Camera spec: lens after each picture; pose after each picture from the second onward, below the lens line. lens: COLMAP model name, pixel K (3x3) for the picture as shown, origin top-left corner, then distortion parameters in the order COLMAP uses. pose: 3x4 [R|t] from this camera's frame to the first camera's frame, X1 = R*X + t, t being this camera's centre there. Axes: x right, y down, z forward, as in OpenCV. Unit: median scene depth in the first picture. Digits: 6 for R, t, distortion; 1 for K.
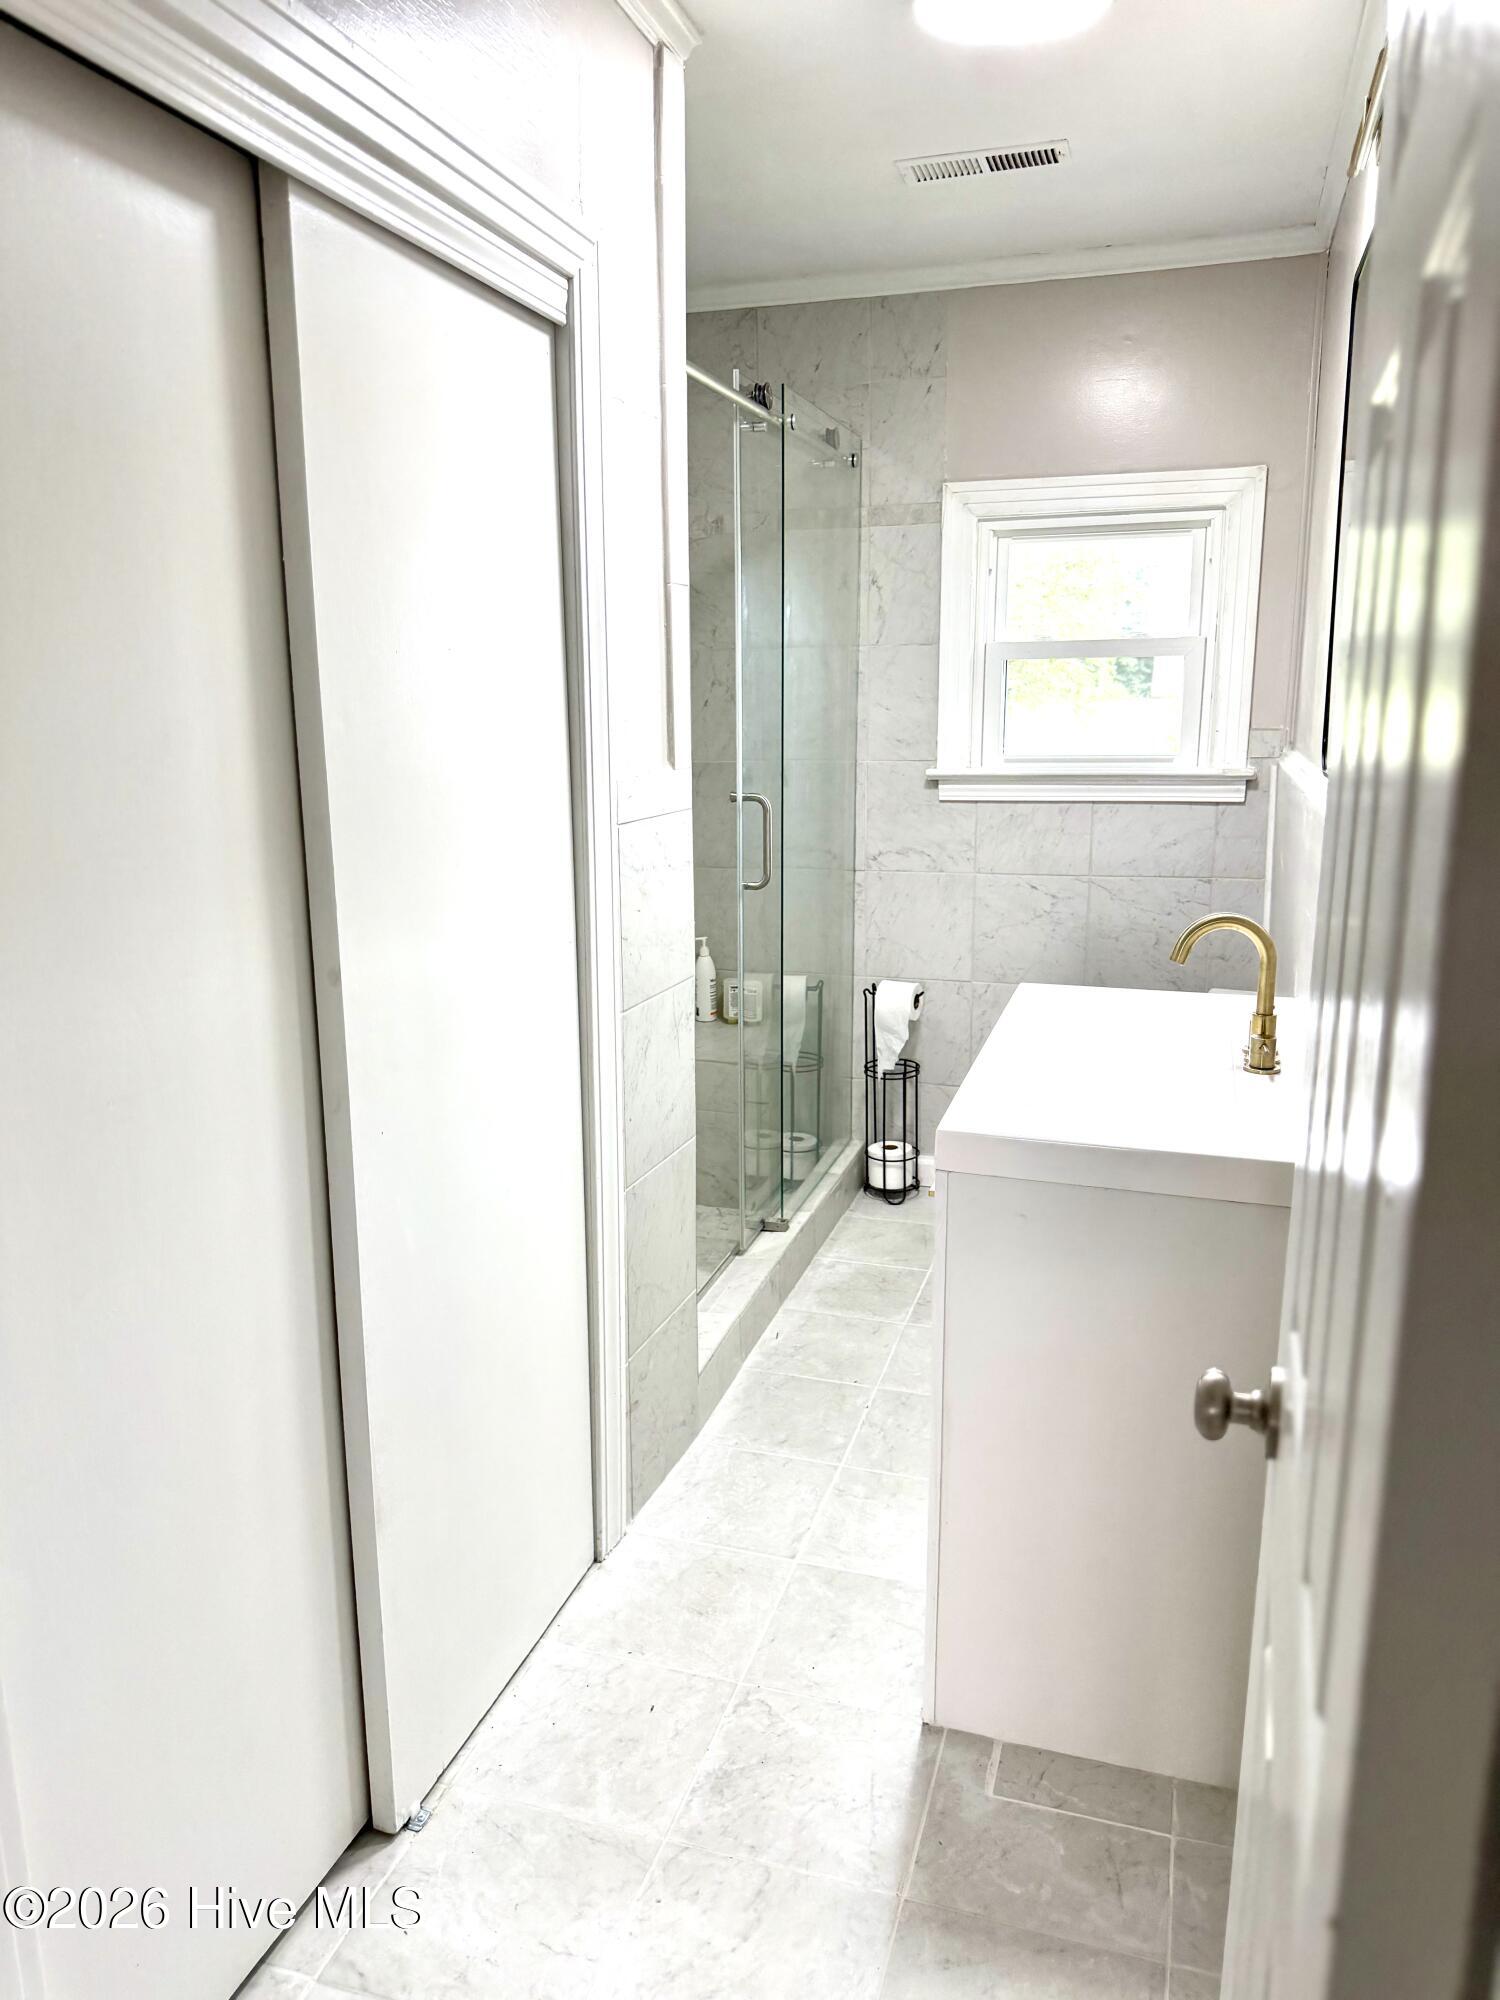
lens RADIAL K [[1383.7, 0, 750.0], [0, 1383.7, 1000.0], [0, 0, 1]] dist [0.085806, -0.143401]
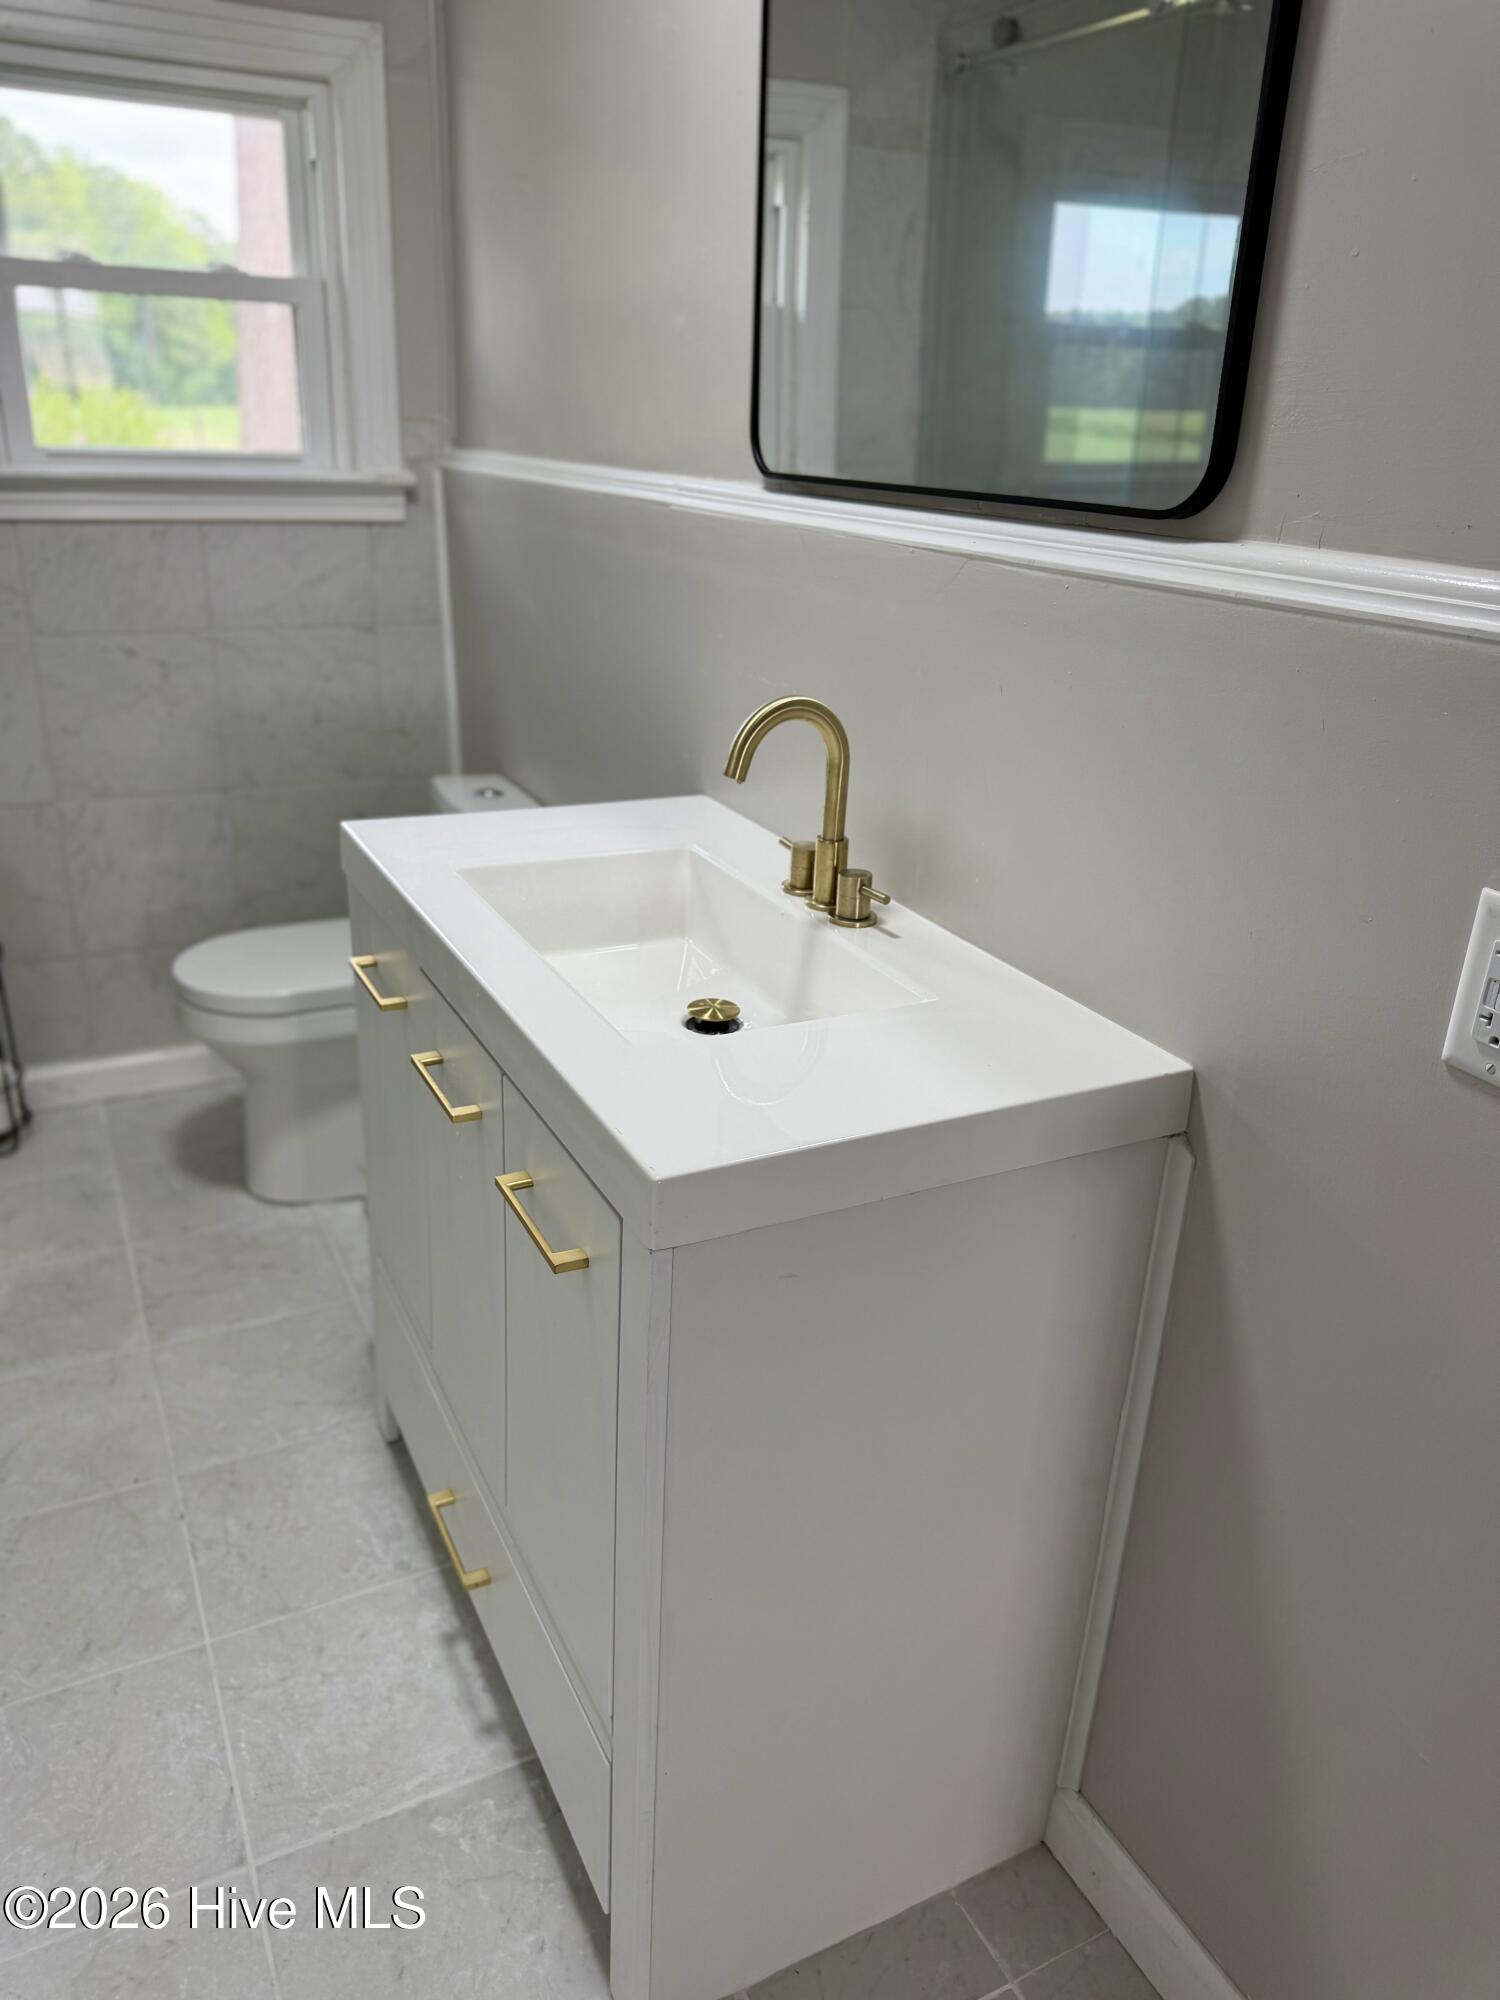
lens RADIAL K [[1437.3, 0, 750.0], [0, 1437.3, 1000.0], [0, 0, 1]] dist [0.001166, -0.001448]
pose [[0.713130, -0.227342, 0.663145, -0.084112], [0.104692, 0.969885, 0.219916, -0.039840], [-0.693170, -0.087403, 0.715455, 0.278694]]
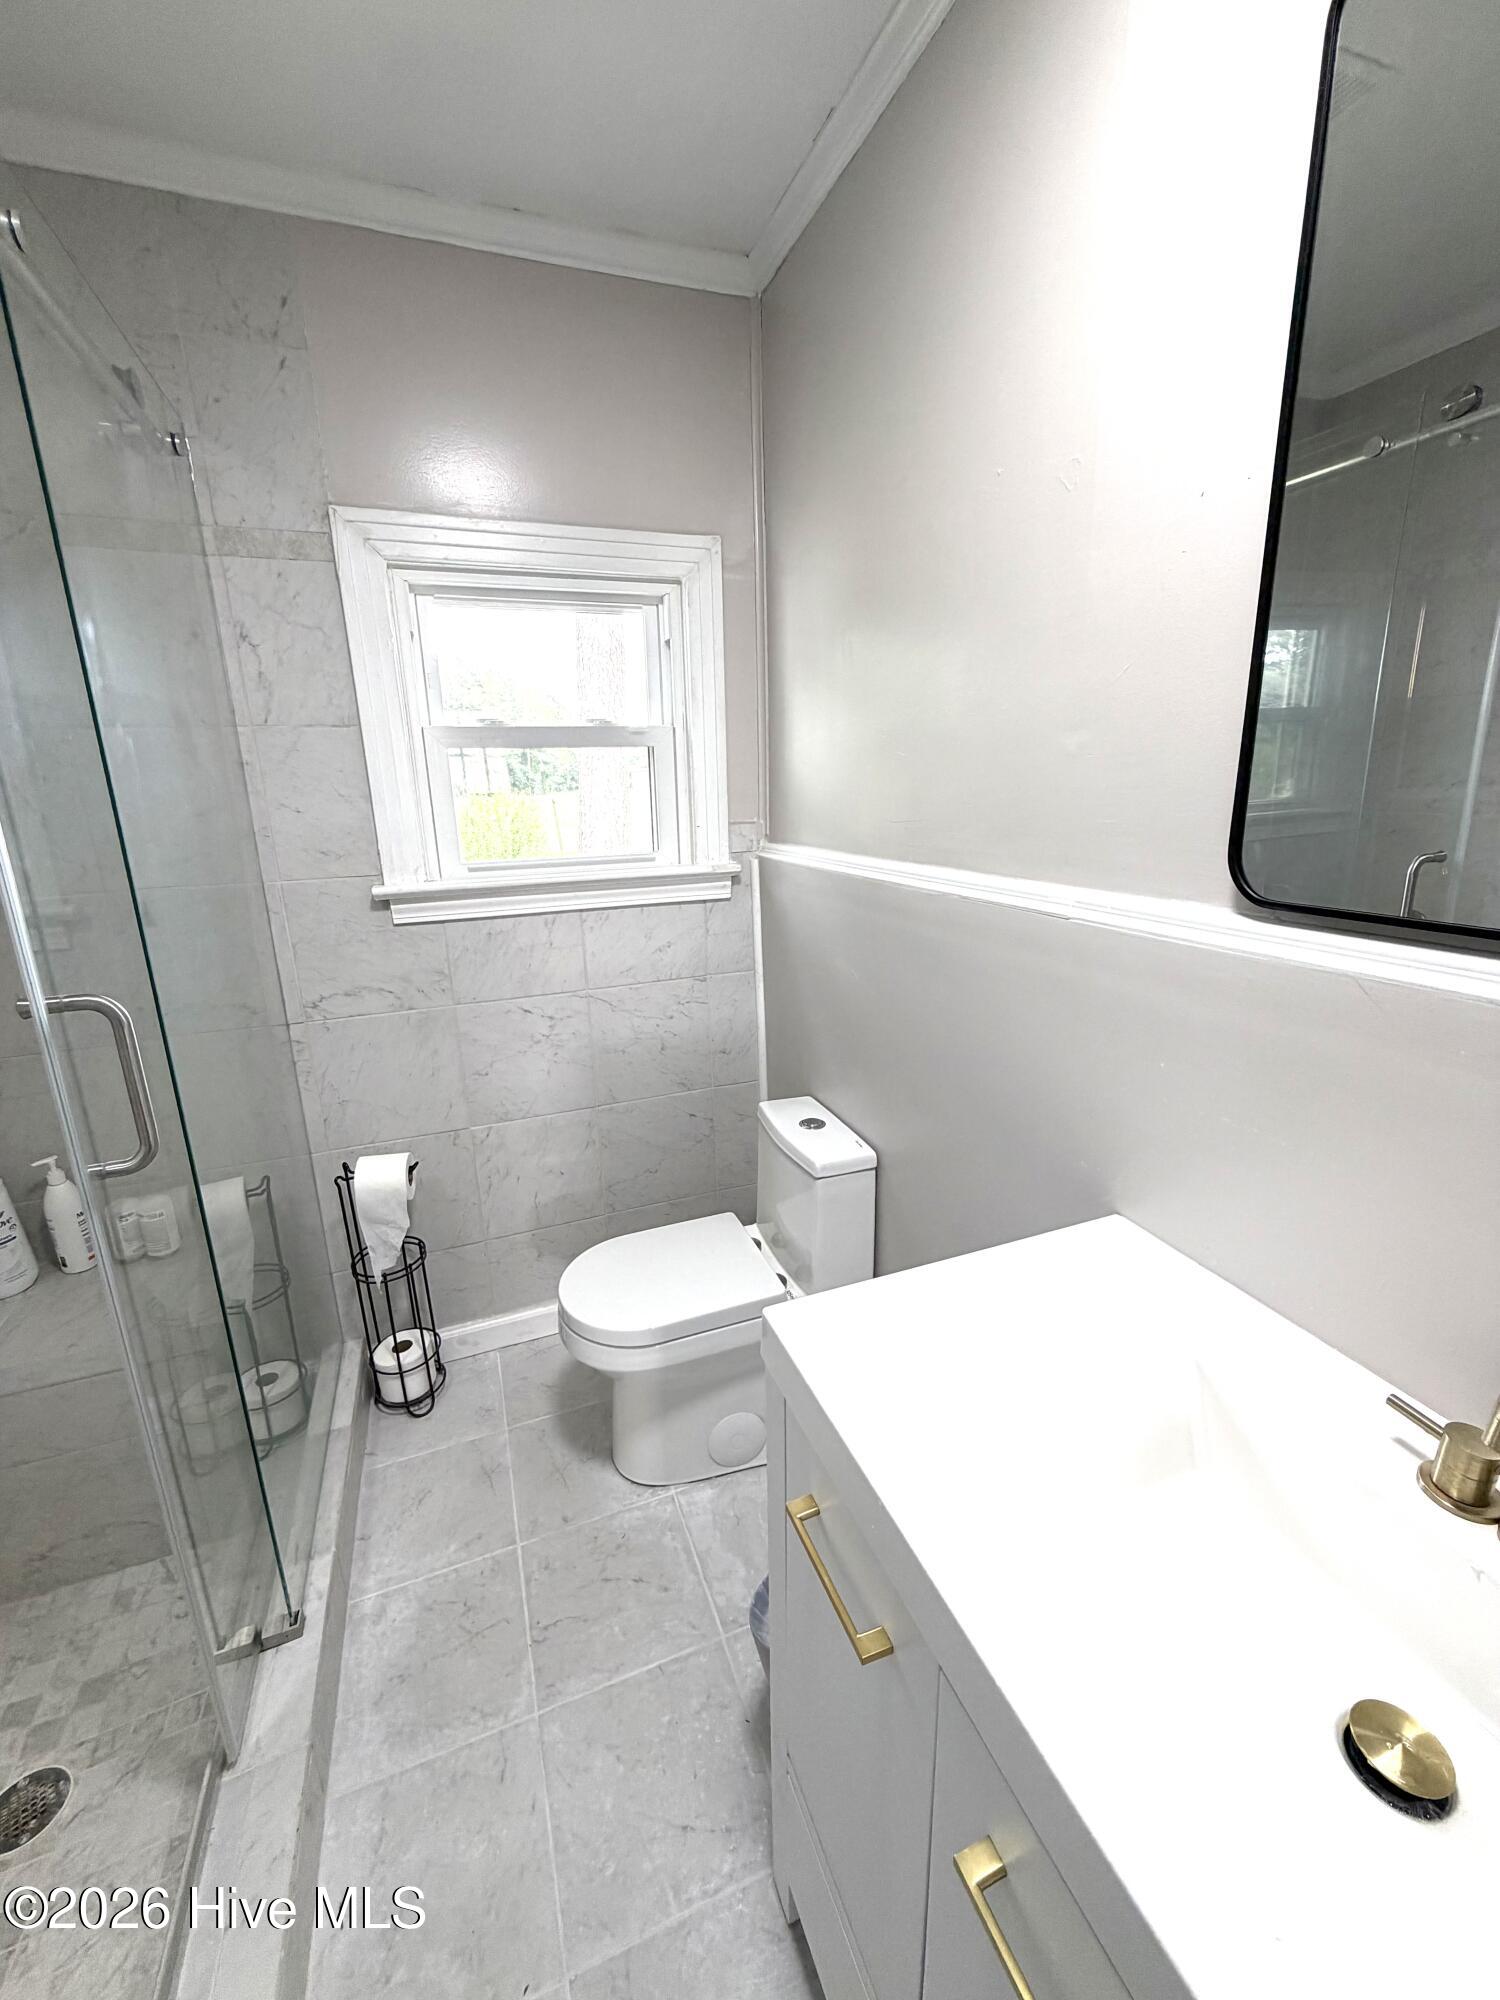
lens RADIAL K [[803.5, 0, 750.0], [0, 803.5, 1000.0], [0, 0, 1]] dist [0.001909, -0.000063]
pose [[0.785283, -0.169493, 0.595486, 0.014968], [0.147499, 0.985321, 0.085941, -0.112467], [-0.601311, 0.020346, 0.798756, 0.518159]]
